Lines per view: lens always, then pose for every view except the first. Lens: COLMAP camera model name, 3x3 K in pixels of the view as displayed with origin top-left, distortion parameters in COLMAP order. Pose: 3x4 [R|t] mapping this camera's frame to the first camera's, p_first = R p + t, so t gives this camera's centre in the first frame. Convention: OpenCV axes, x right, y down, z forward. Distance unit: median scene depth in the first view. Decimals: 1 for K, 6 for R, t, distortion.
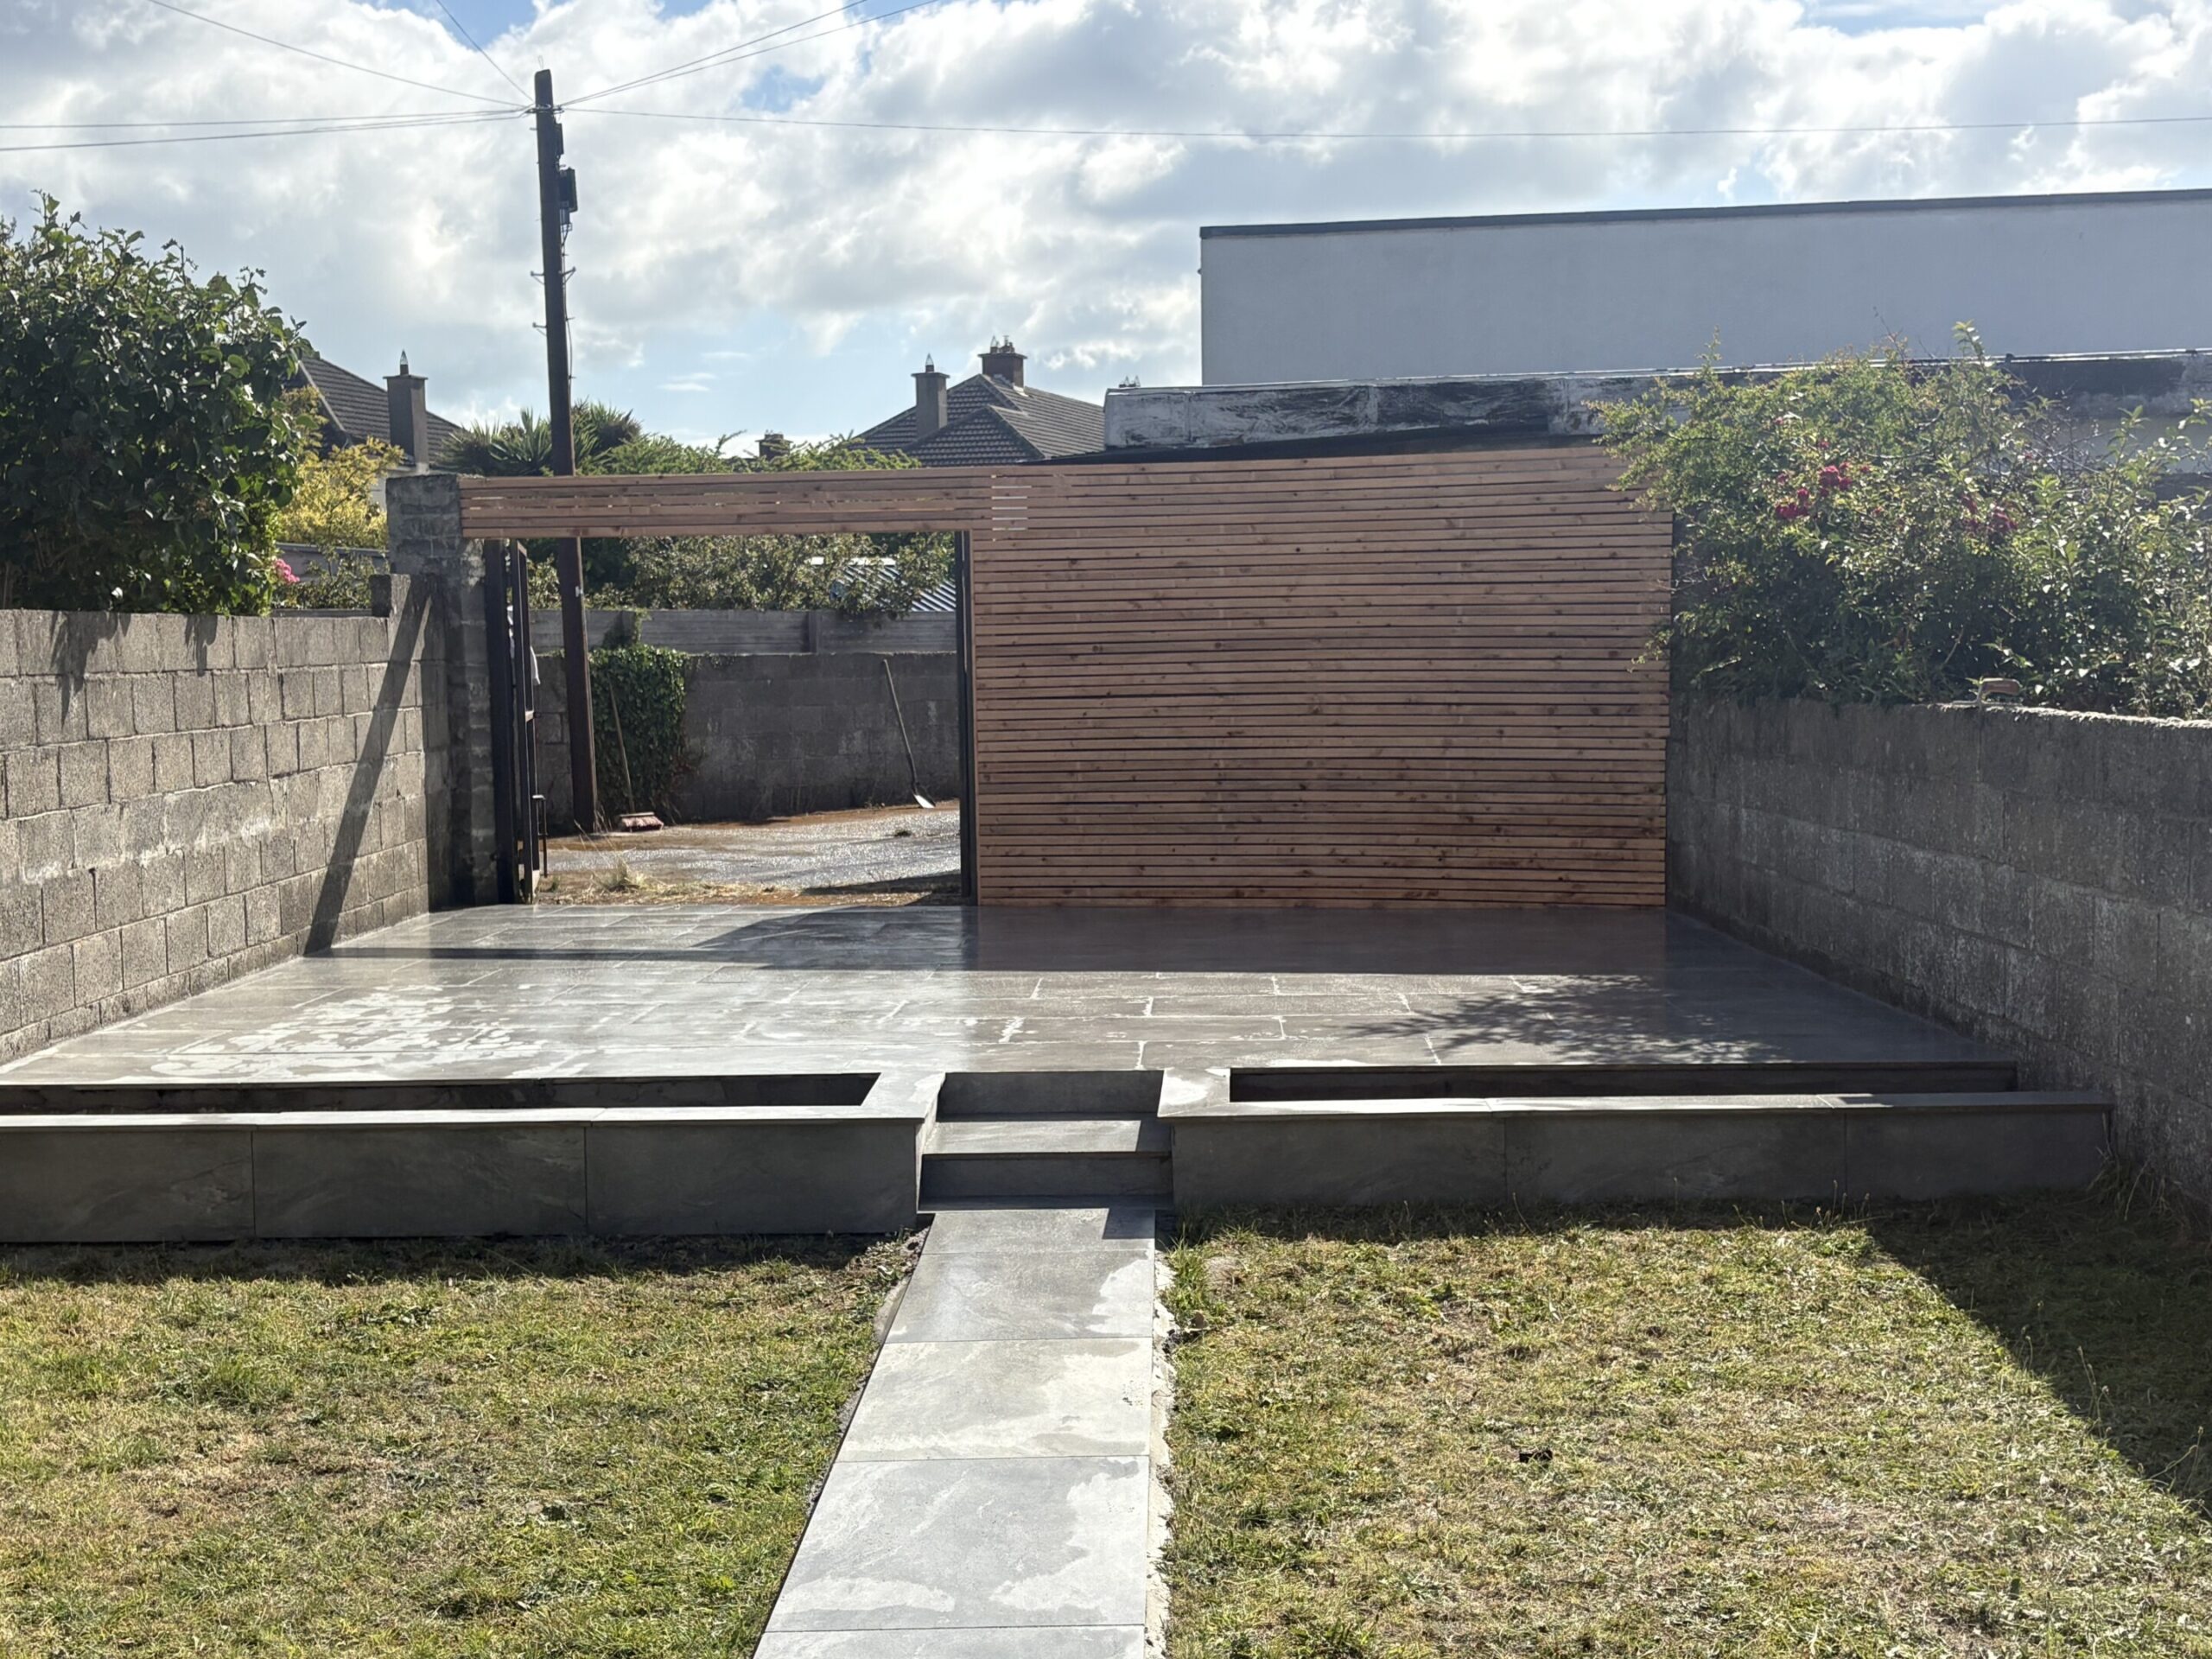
lens RADIAL K [[2772.6, 0, 1104.7], [0, 2772.6, 912.9], [0, 0, 1]] dist [0.093895, -0.022019]
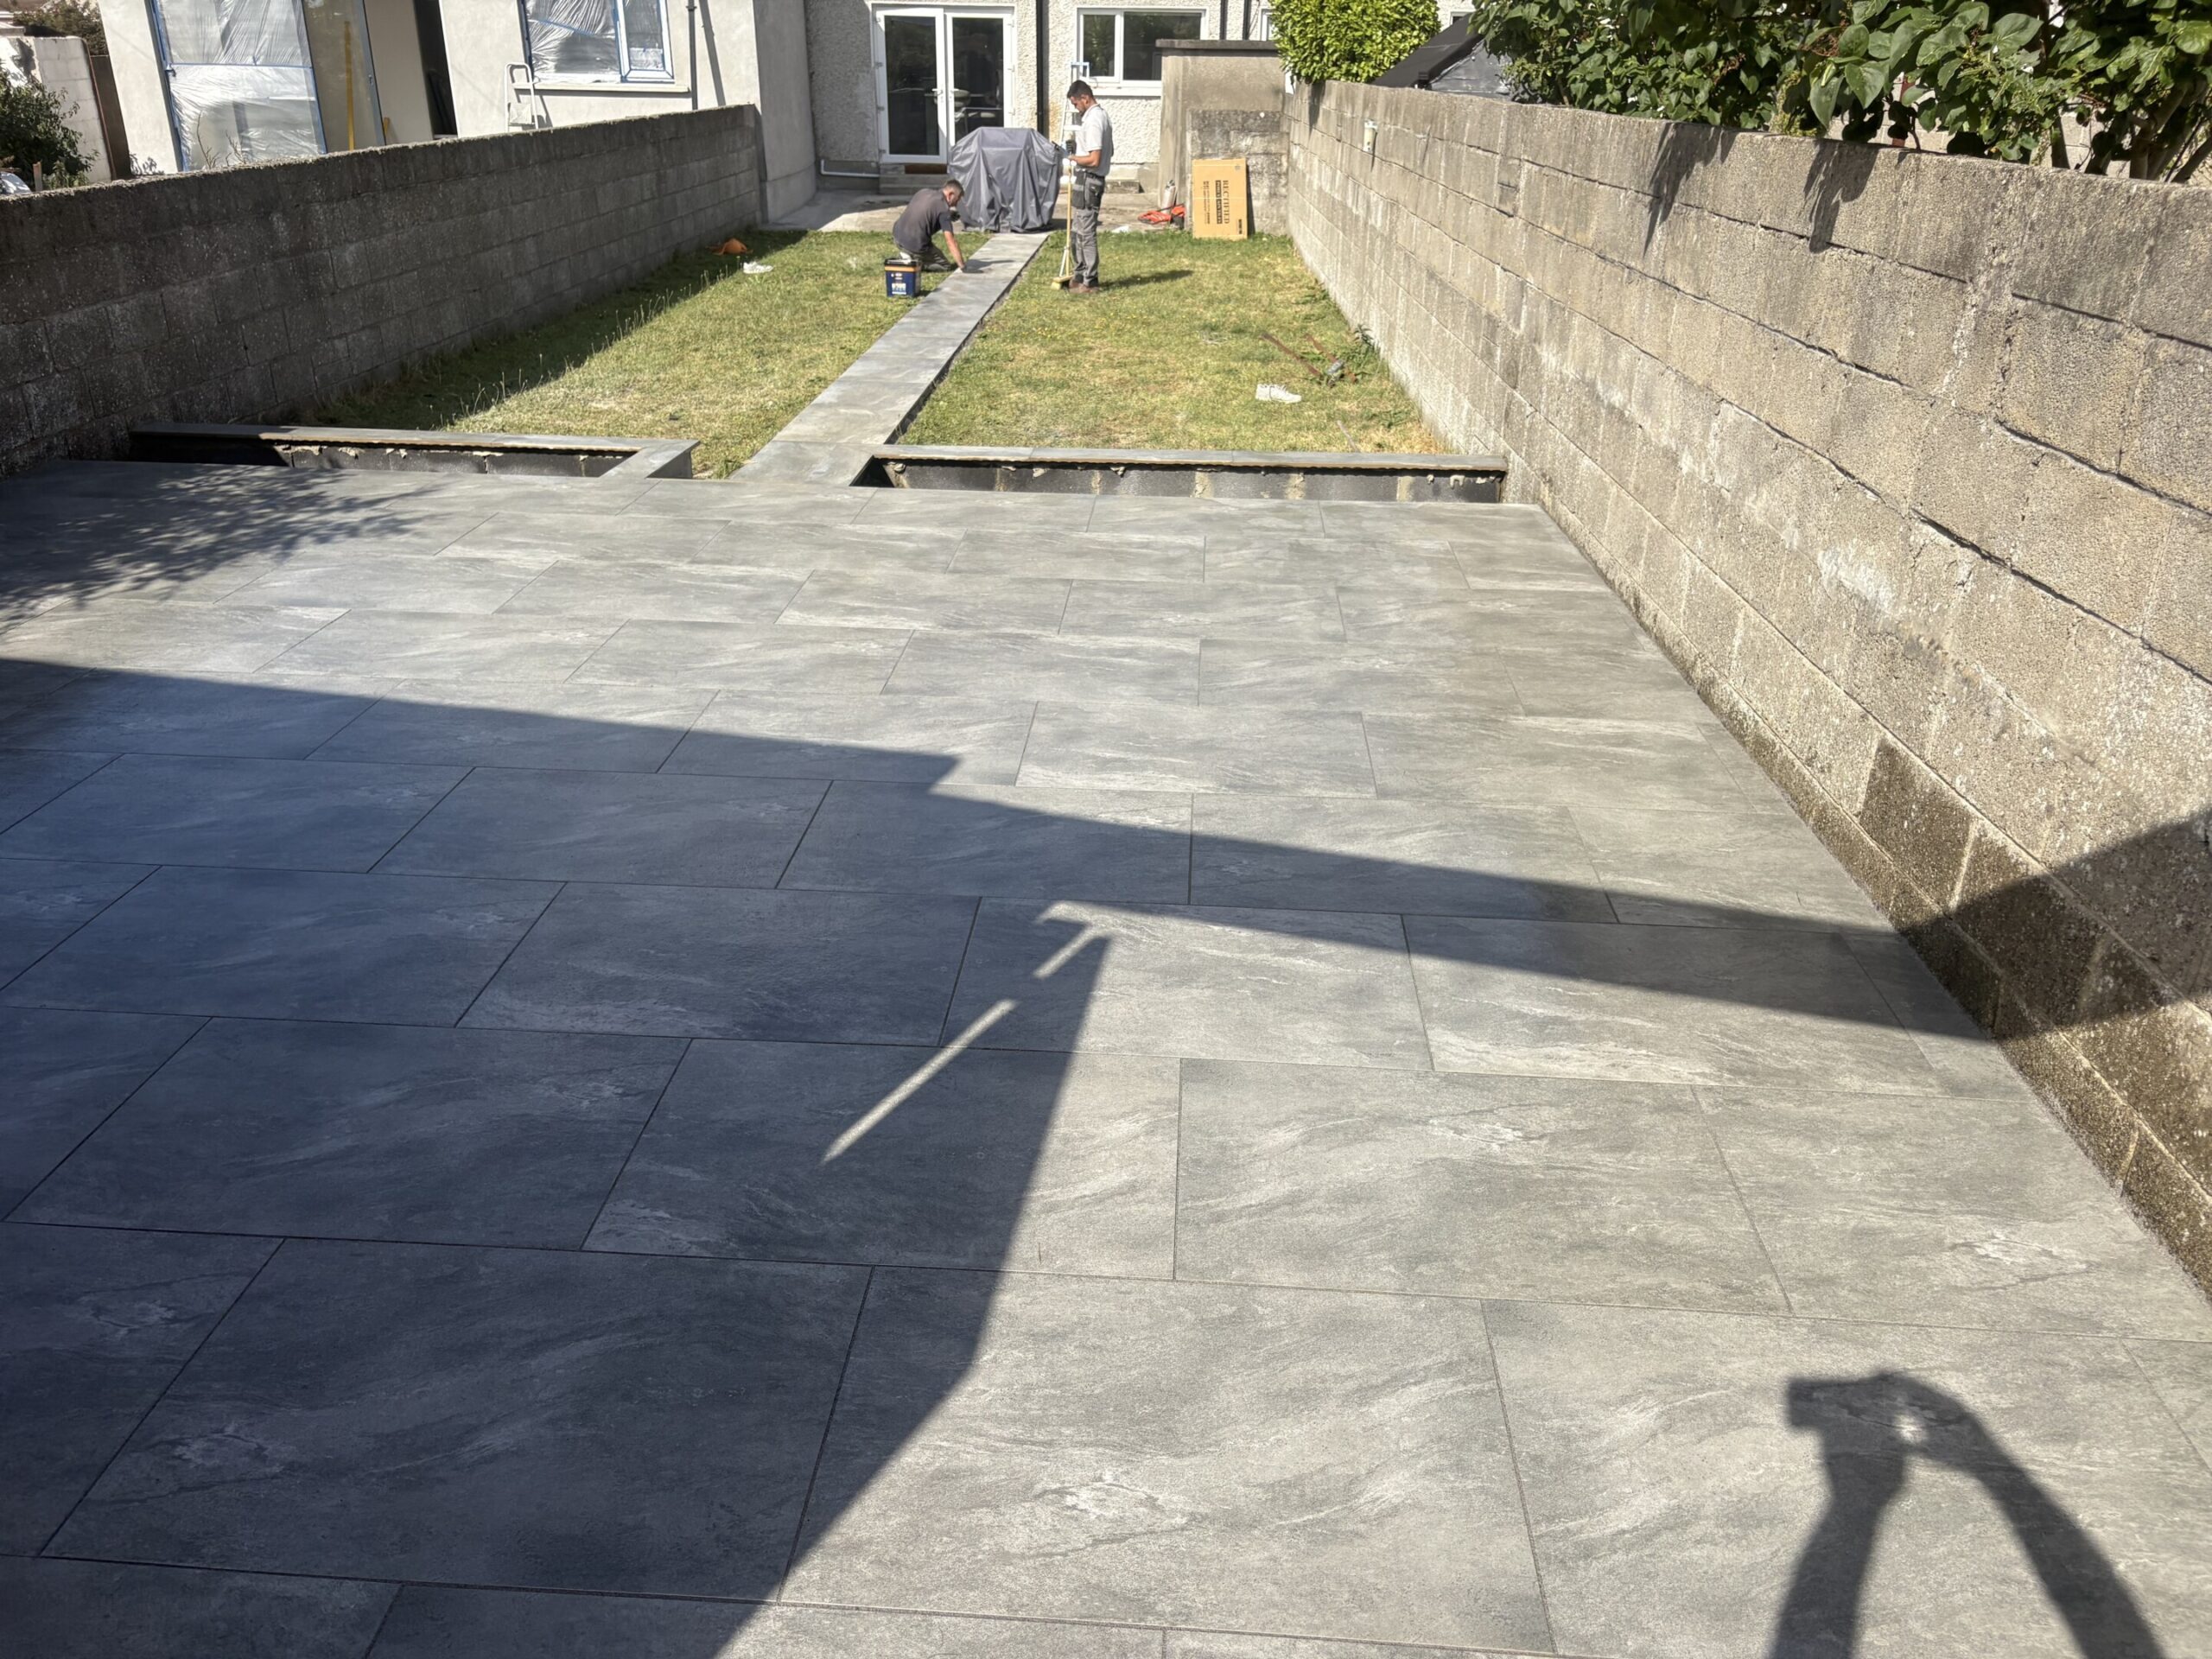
lens RADIAL K [[1682.8, 0, 1099.1], [0, 1682.8, 781.3], [0, 0, 1]] dist [0.052203, -0.052559]
pose [[-0.999521, -0.004556, 0.030613, -0.143327], [0.010736, 0.876647, 0.481014, -0.132855], [-0.029028, 0.481113, -0.876178, 1.125842]]
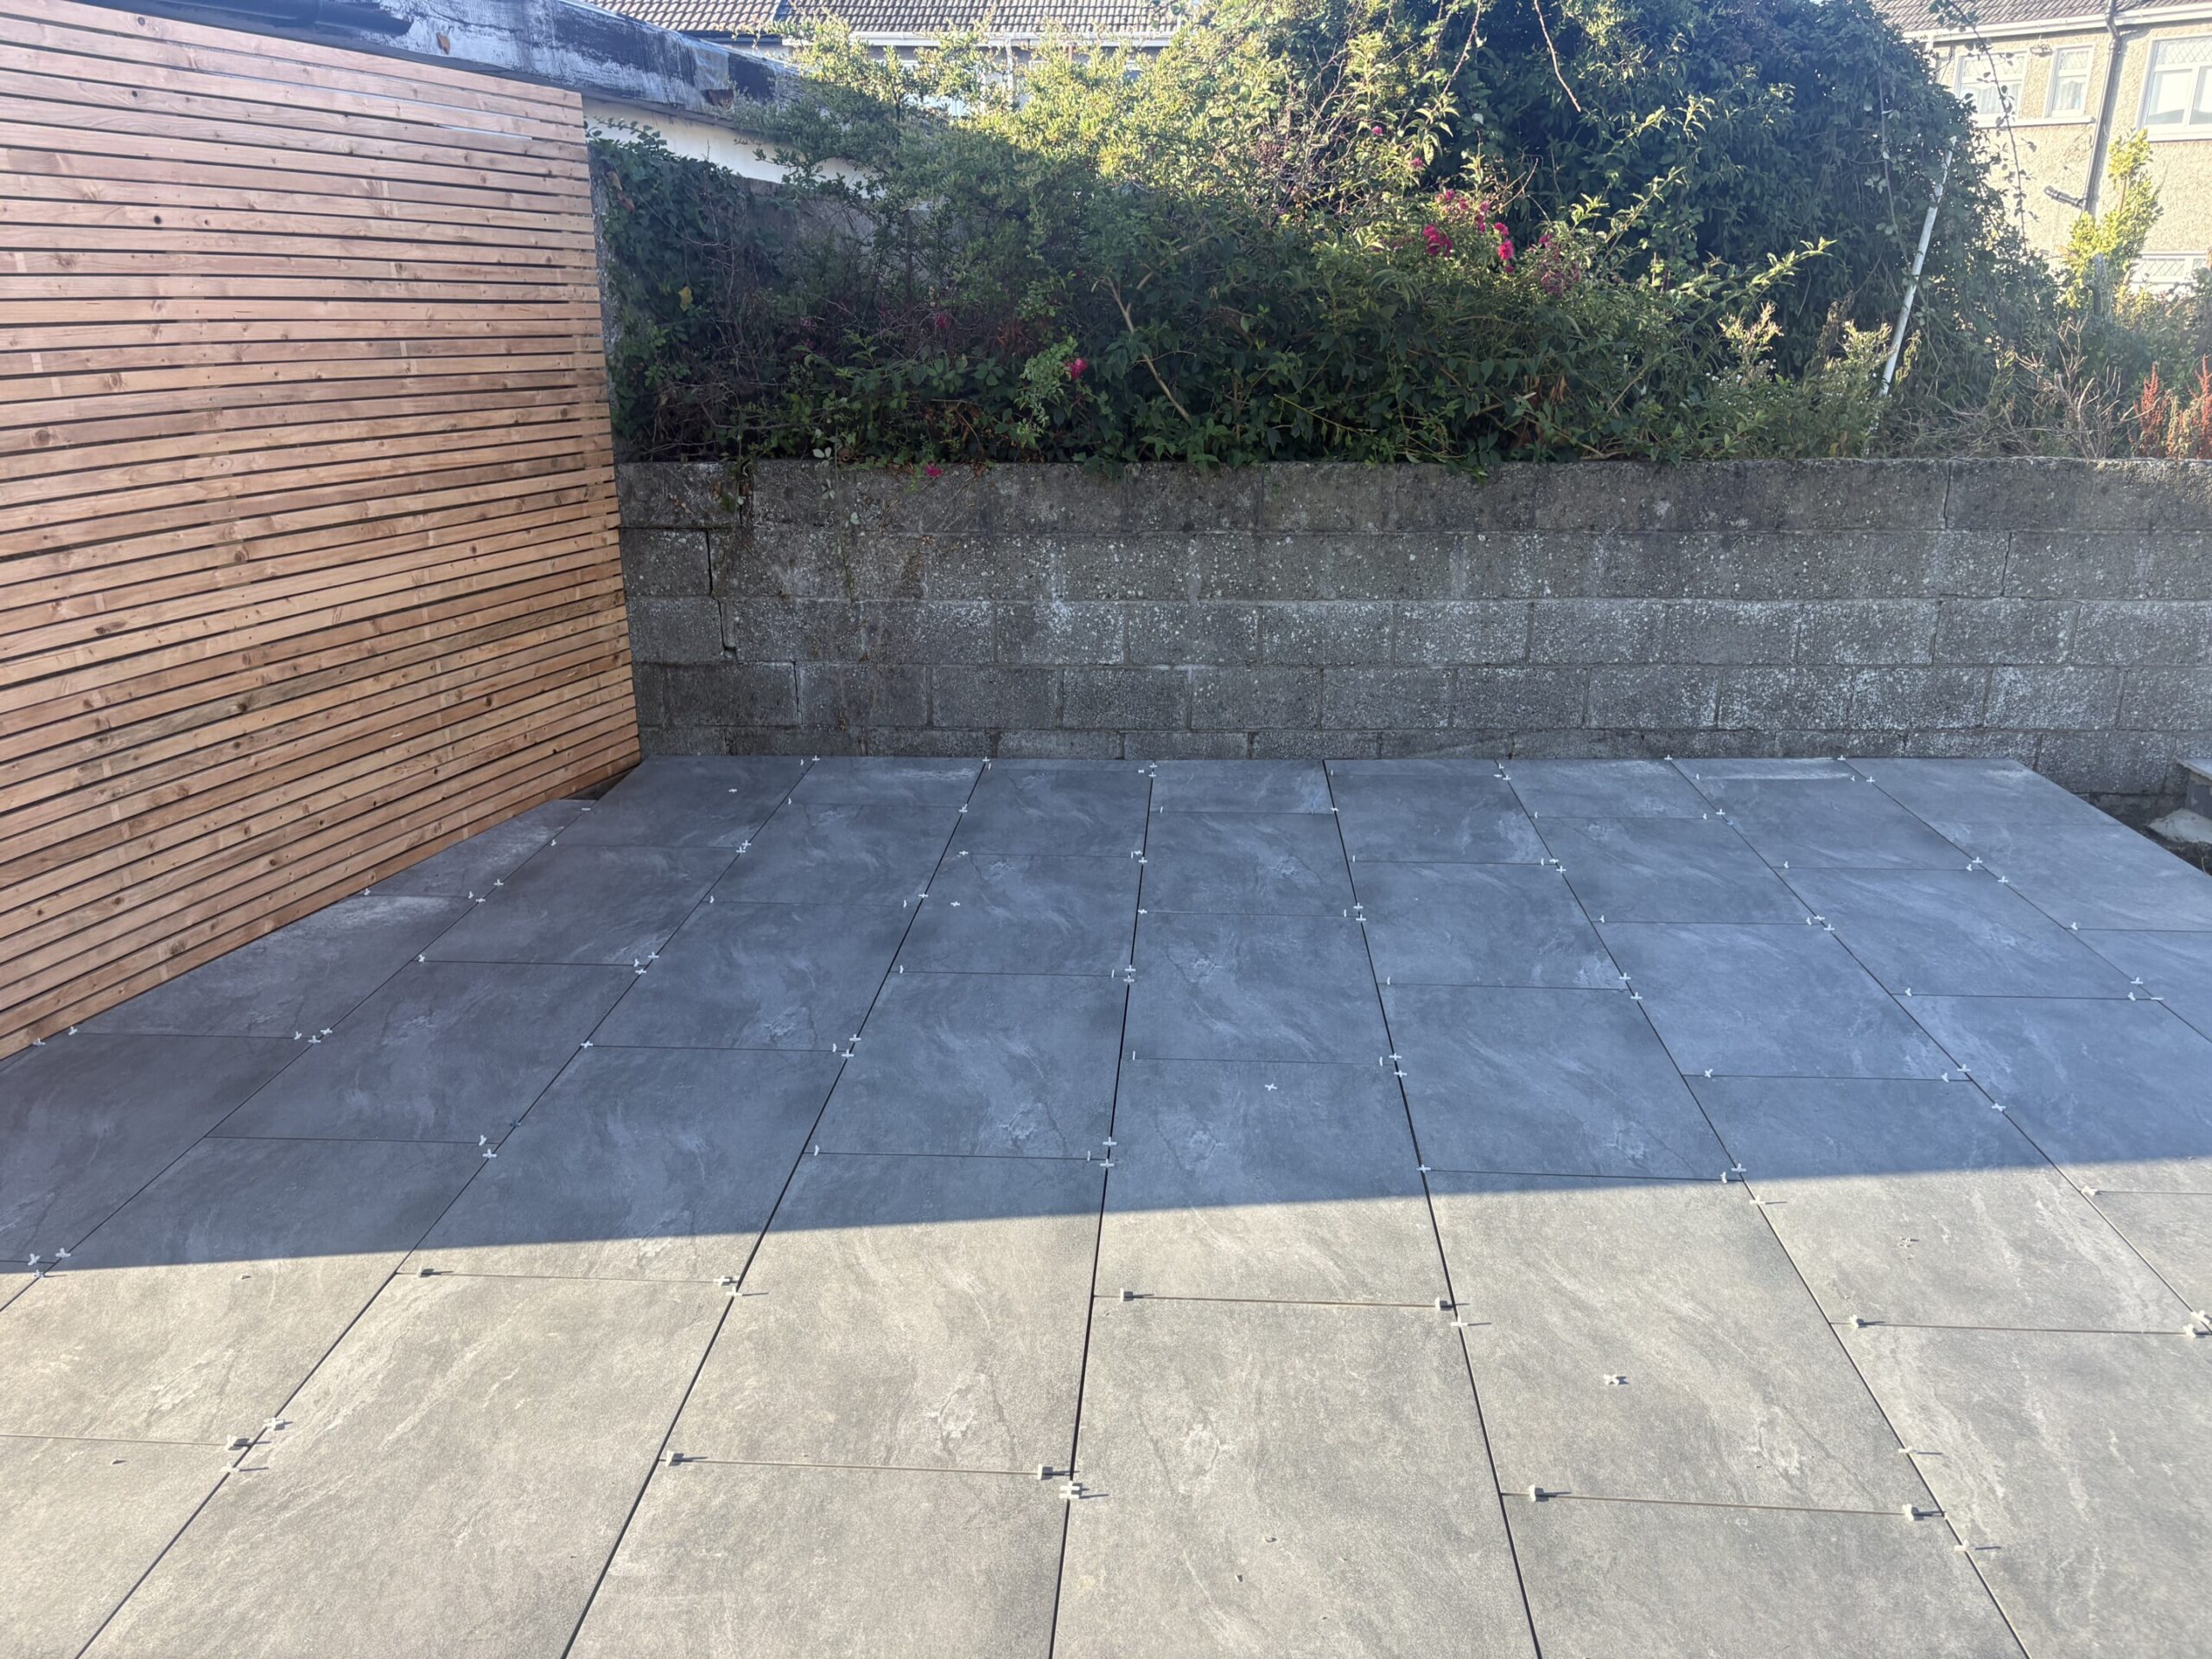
lens RADIAL K [[1664.0, 0, 1080.1], [0, 1664.0, 825.1], [0, 0, 1]] dist [0.041976, -0.041137]
pose [[0.017974, -0.291452, 0.956416, -0.232275], [0.092340, 0.952967, 0.288666, -0.101303], [-0.995565, 0.083127, 0.044041, 0.845306]]
